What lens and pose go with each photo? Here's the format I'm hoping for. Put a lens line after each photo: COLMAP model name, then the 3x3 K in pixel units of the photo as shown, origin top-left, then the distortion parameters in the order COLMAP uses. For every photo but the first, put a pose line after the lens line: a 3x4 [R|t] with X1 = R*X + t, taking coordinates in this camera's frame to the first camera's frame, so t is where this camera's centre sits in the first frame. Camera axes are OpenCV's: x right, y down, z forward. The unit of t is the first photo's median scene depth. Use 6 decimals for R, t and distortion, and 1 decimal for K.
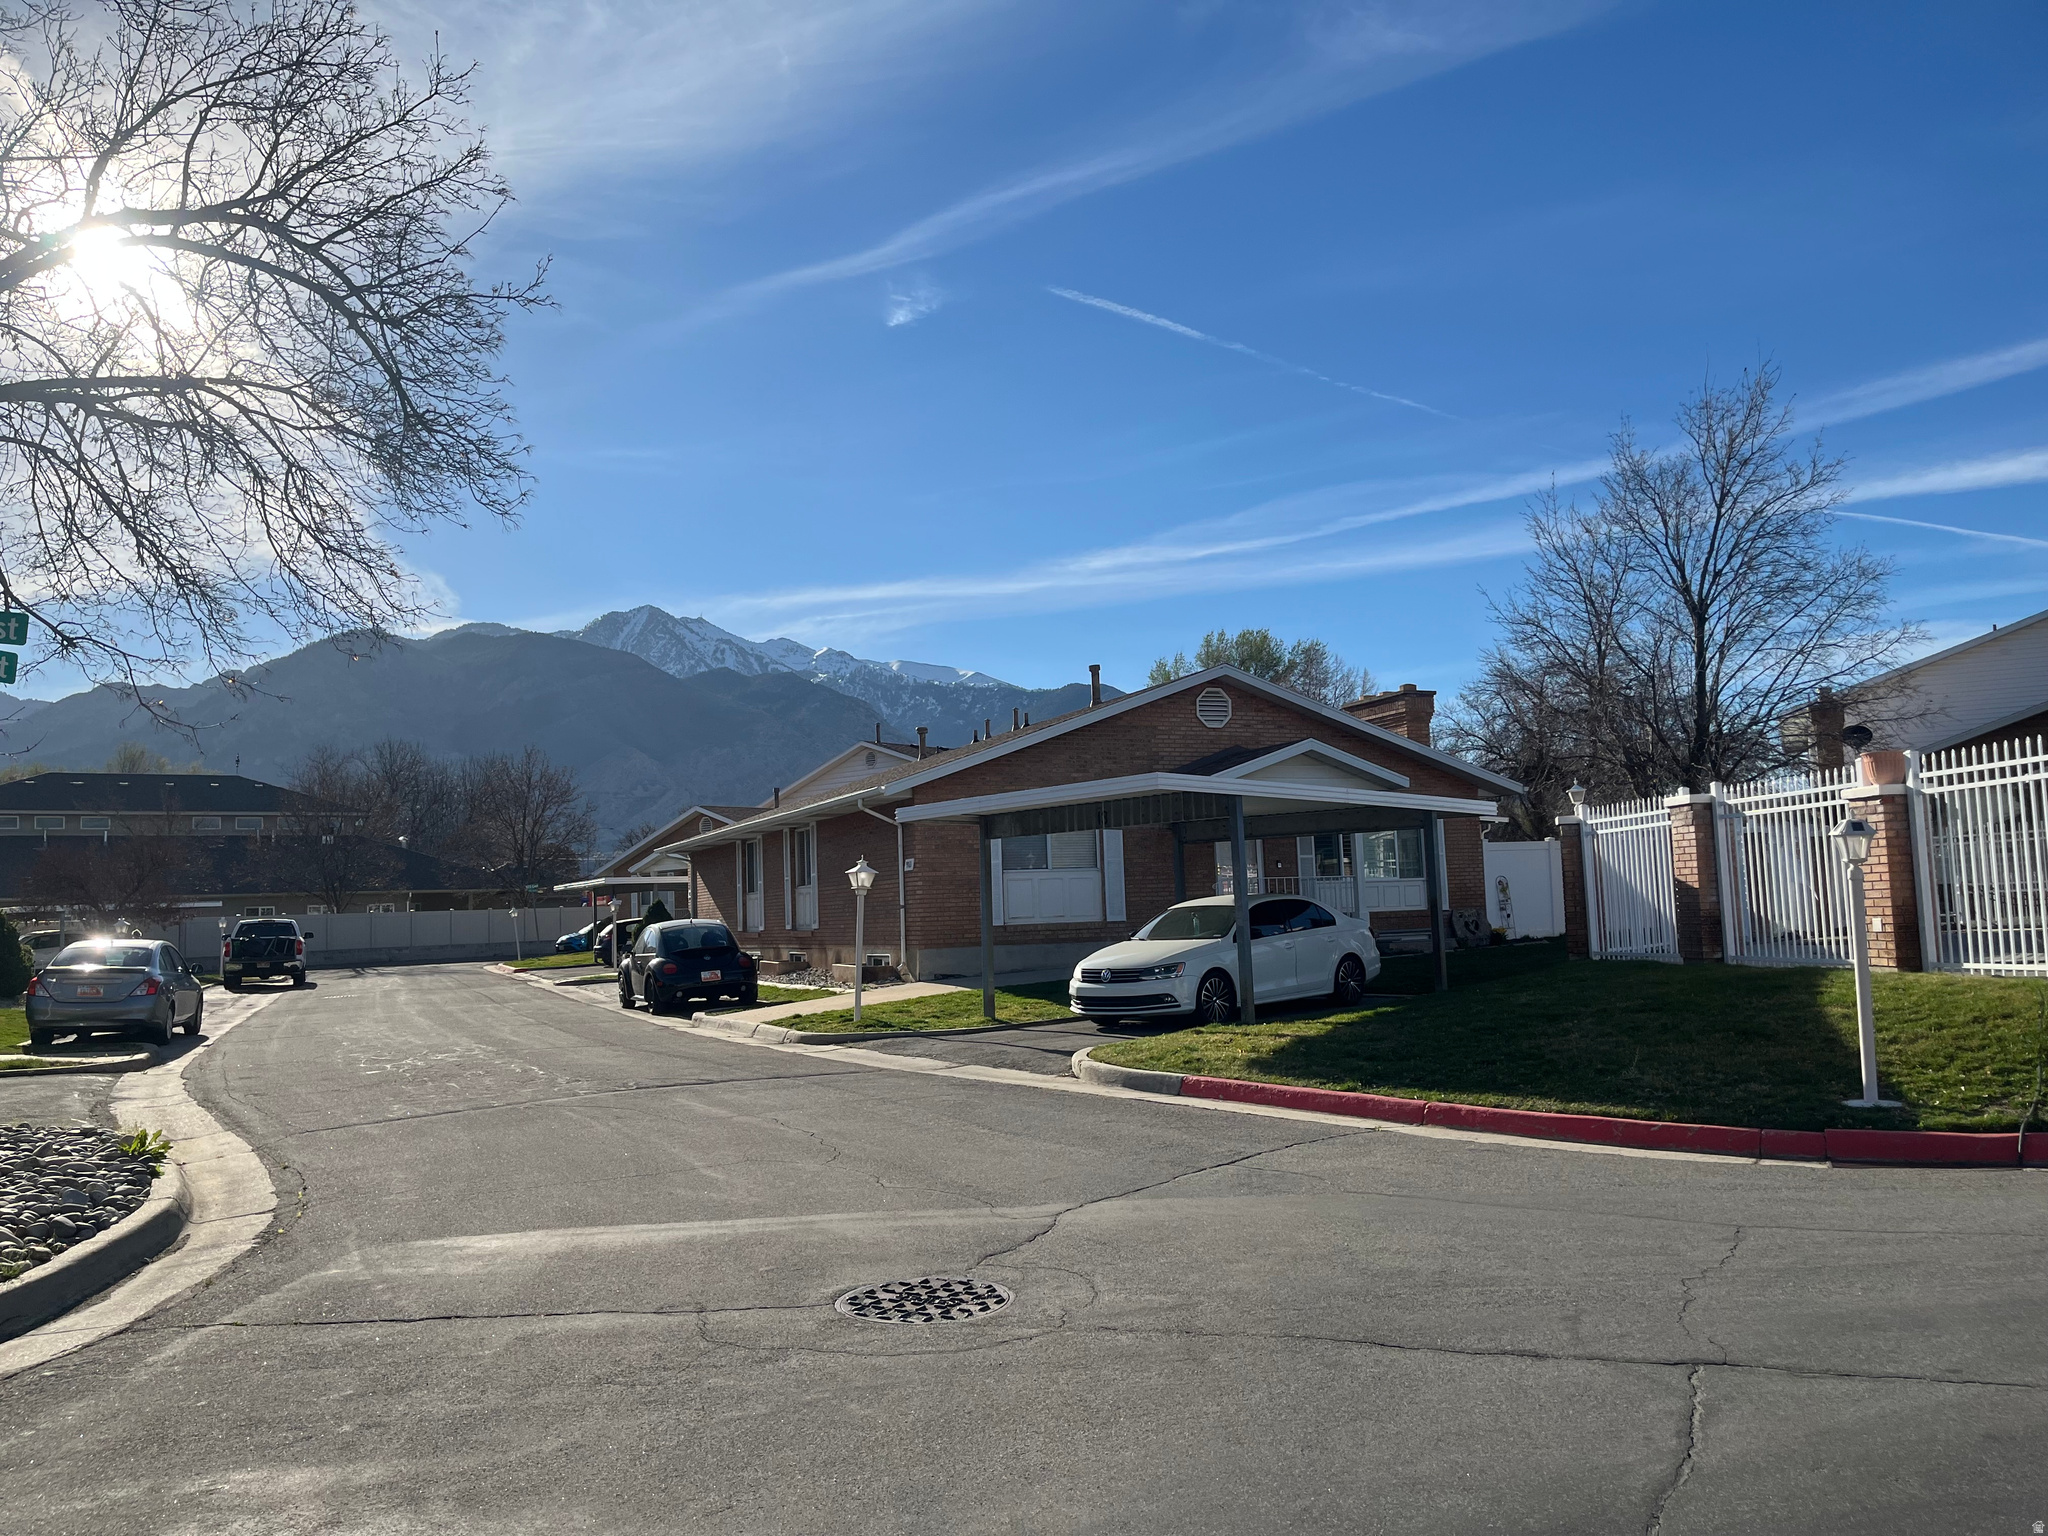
lens RADIAL K [[1585.6, 0, 1015.6], [0, 1585.6, 775.9], [0, 0, 1]] dist [0.064627, -0.088355]
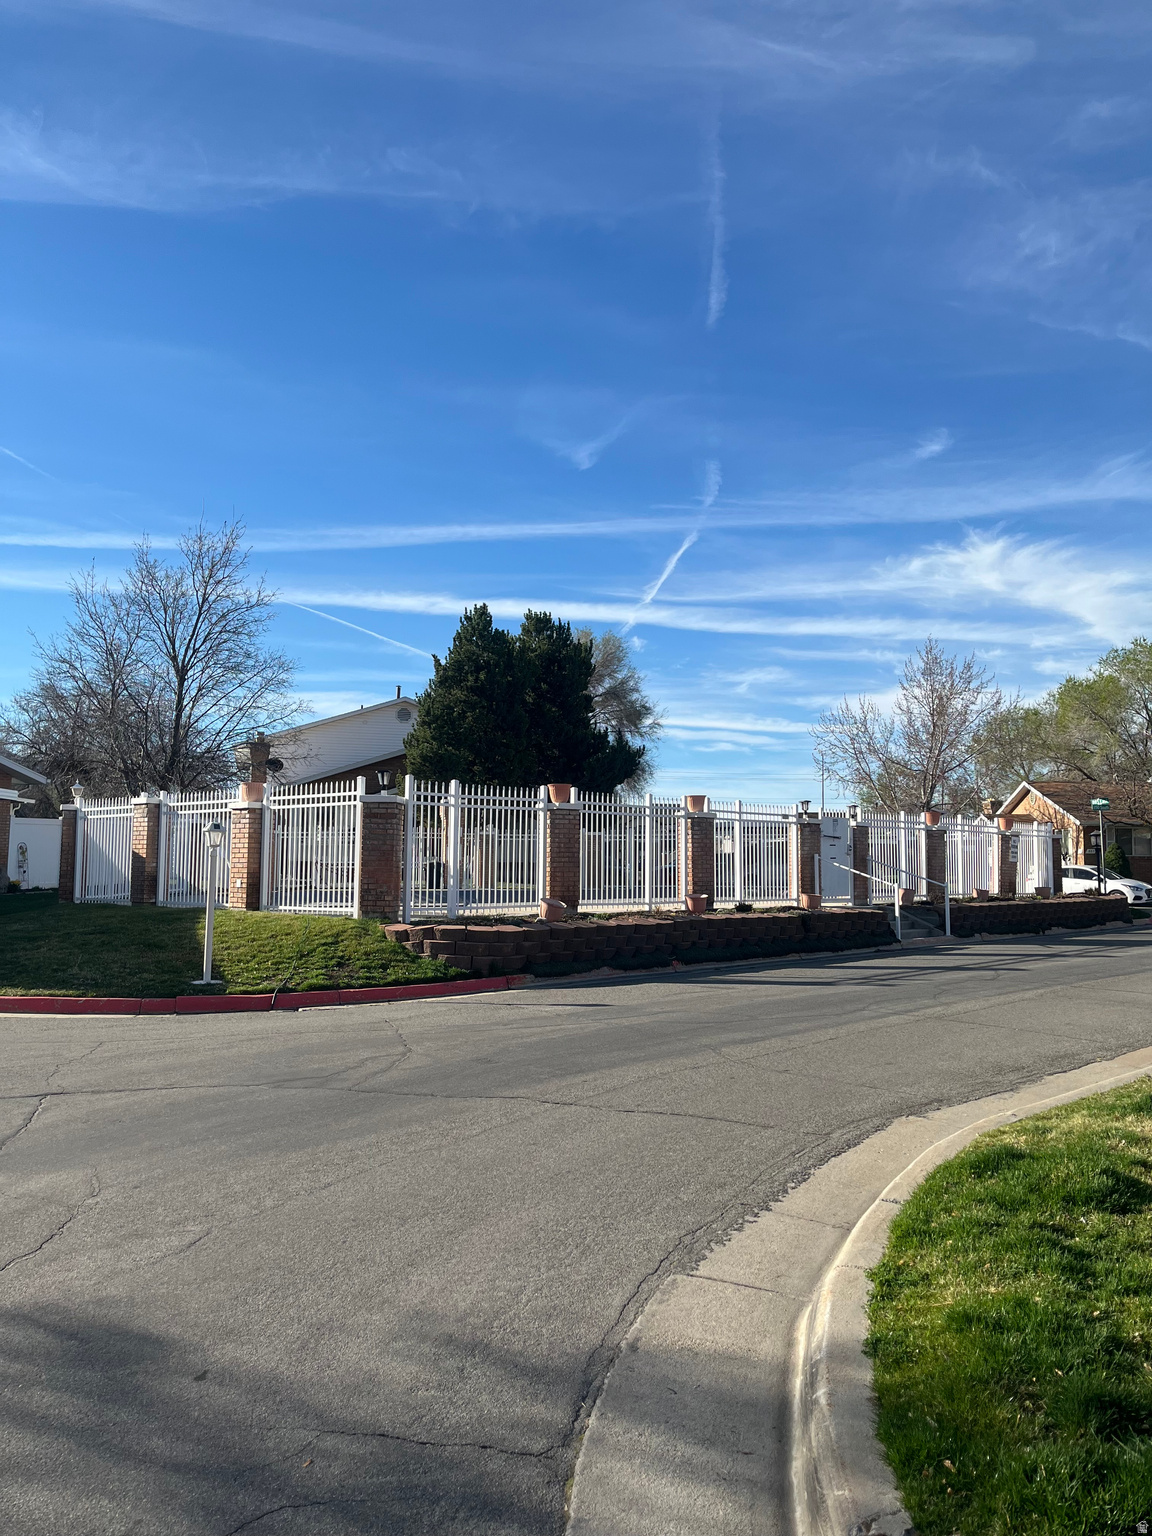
lens RADIAL K [[1189.2, 0, 585.1], [0, 1189.2, 763.2], [0, 0, 1]] dist [0.064627, -0.088355]
pose [[0.749097, 0.096452, 0.655401, -0.035212], [-0.092306, 0.994890, -0.040912, -0.016630], [-0.655998, -0.029850, 0.754172, -0.203372]]
